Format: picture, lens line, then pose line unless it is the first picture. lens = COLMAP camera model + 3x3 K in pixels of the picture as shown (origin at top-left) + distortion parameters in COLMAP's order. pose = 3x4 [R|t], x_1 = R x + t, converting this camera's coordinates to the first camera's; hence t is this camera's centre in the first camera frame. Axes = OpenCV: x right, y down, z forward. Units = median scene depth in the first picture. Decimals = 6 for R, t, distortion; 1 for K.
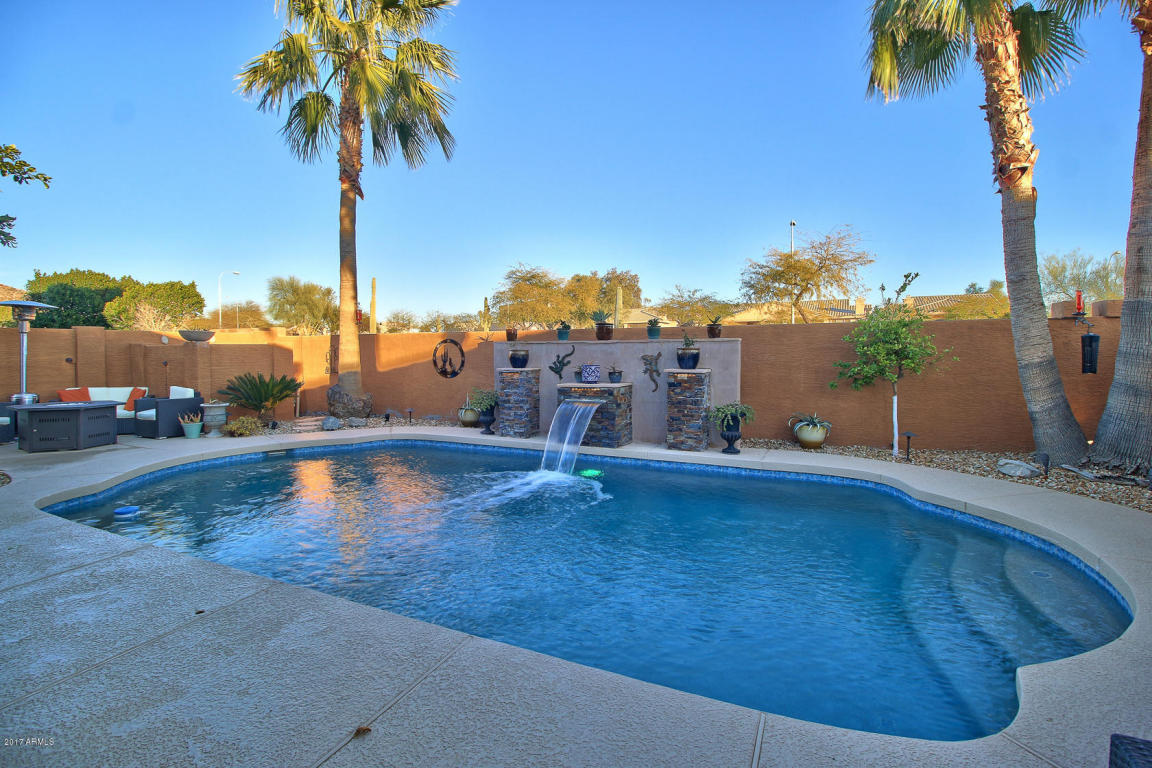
lens RADIAL K [[526.2, 0, 579.7], [0, 526.2, 367.6], [0, 0, 1]] dist [0.000492, -0.010136]
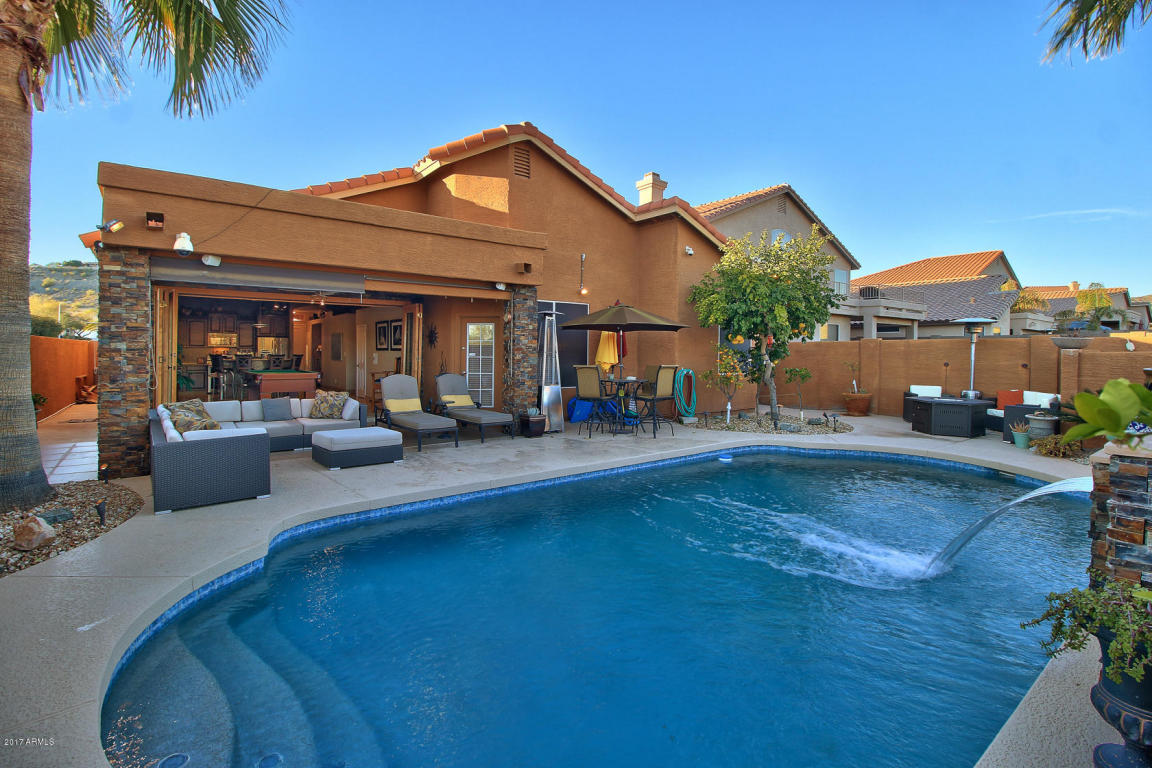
lens RADIAL K [[526.2, 0, 579.7], [0, 526.2, 367.6], [0, 0, 1]] dist [0.000492, -0.010136]
pose [[-0.468711, 0.025401, -0.882986, 0.464995], [-0.030415, 0.998530, 0.044870, -0.030785], [0.882828, 0.047887, -0.467250, 0.661290]]
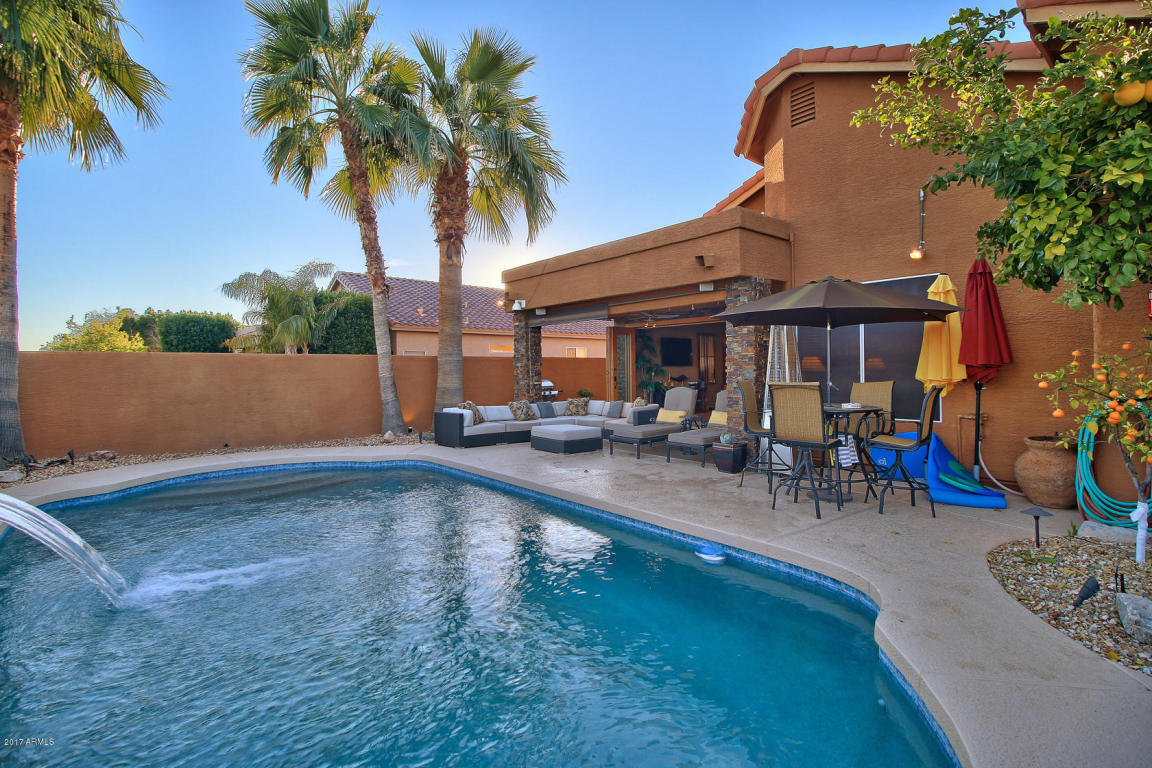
lens RADIAL K [[526.2, 0, 579.7], [0, 526.2, 367.6], [0, 0, 1]] dist [0.000492, -0.010136]
pose [[-0.911928, 0.013857, 0.410117, -0.516330], [0.025052, 0.999445, 0.021936, -0.028643], [-0.409585, 0.030278, -0.911769, 0.920923]]
